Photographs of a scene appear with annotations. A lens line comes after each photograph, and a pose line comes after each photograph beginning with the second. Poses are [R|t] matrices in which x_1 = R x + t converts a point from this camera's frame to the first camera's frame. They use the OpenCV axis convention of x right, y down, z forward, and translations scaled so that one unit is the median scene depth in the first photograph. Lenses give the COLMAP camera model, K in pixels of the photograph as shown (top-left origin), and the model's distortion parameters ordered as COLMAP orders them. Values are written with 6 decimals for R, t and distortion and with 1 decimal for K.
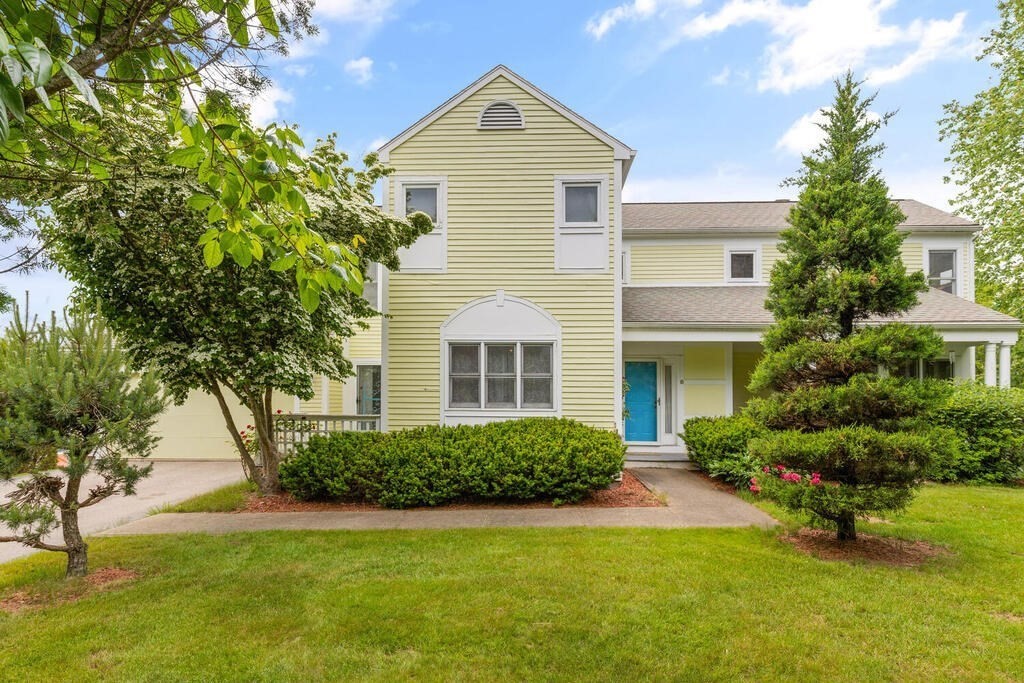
lens RADIAL K [[461.5, 0, 511.2], [0, 461.5, 352.6], [0, 0, 1]] dist [-0.001441, 0.001454]
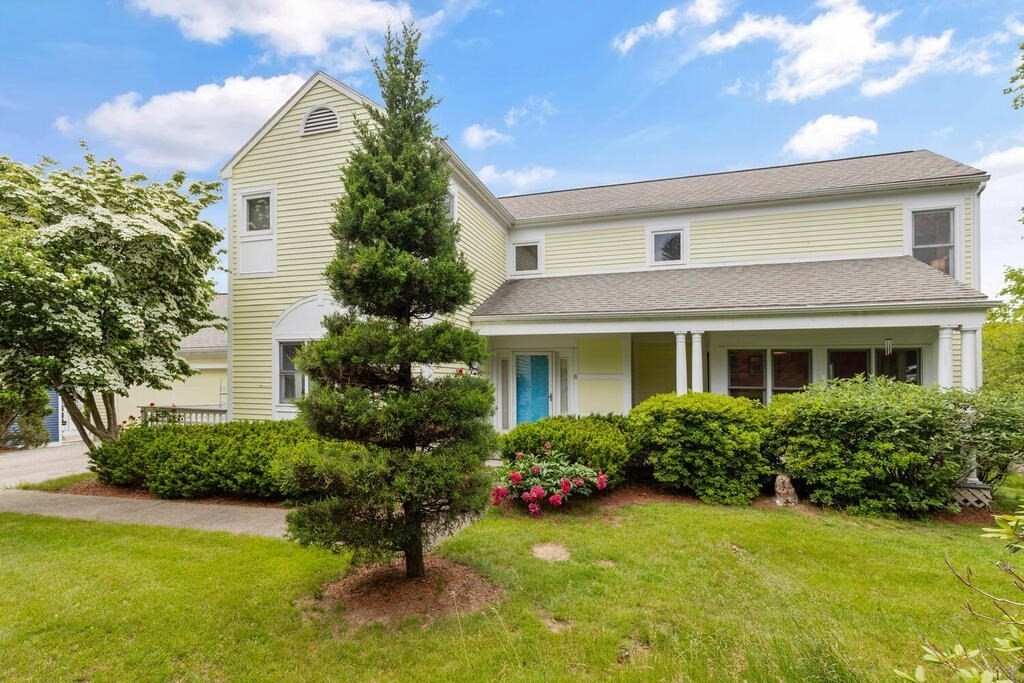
lens RADIAL K [[440.1, 0, 512.9], [0, 440.1, 341.8], [0, 0, 1]] dist [0.001970, 0.000917]
pose [[0.972952, -0.017143, -0.230371, 0.614284], [0.017399, 0.999848, -0.000923, -0.011275], [0.230352, -0.003110, 0.973102, 0.141943]]
